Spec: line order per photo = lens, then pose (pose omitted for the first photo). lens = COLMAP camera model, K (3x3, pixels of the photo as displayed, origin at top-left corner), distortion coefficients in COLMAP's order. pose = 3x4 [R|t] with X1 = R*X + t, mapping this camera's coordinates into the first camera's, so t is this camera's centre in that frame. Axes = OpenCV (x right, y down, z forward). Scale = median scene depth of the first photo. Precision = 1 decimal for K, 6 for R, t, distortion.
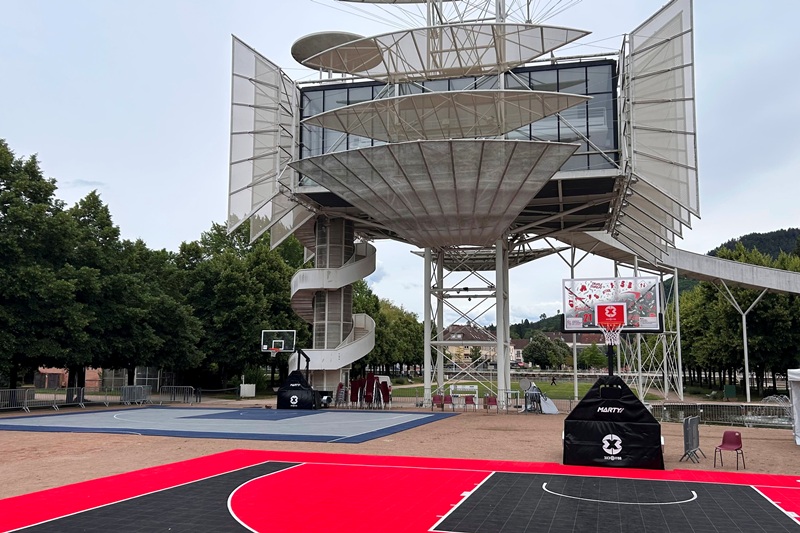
lens RADIAL K [[706.6, 0, 400.0], [0, 706.6, 266.5], [0, 0, 1]] dist [0.118935, -0.270918]
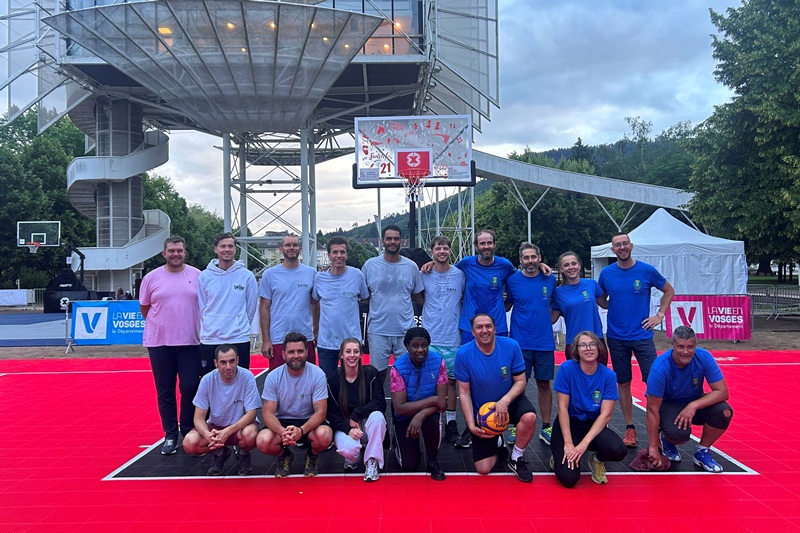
lens RADIAL K [[496.3, 0, 400.0], [0, 496.3, 266.5], [0, 0, 1]] dist [0.002468, -0.000803]
pose [[0.966540, -0.012810, 0.256195, 0.090318], [-0.008859, 0.996489, 0.083249, 0.087398], [-0.256362, -0.082734, 0.963034, 0.303254]]
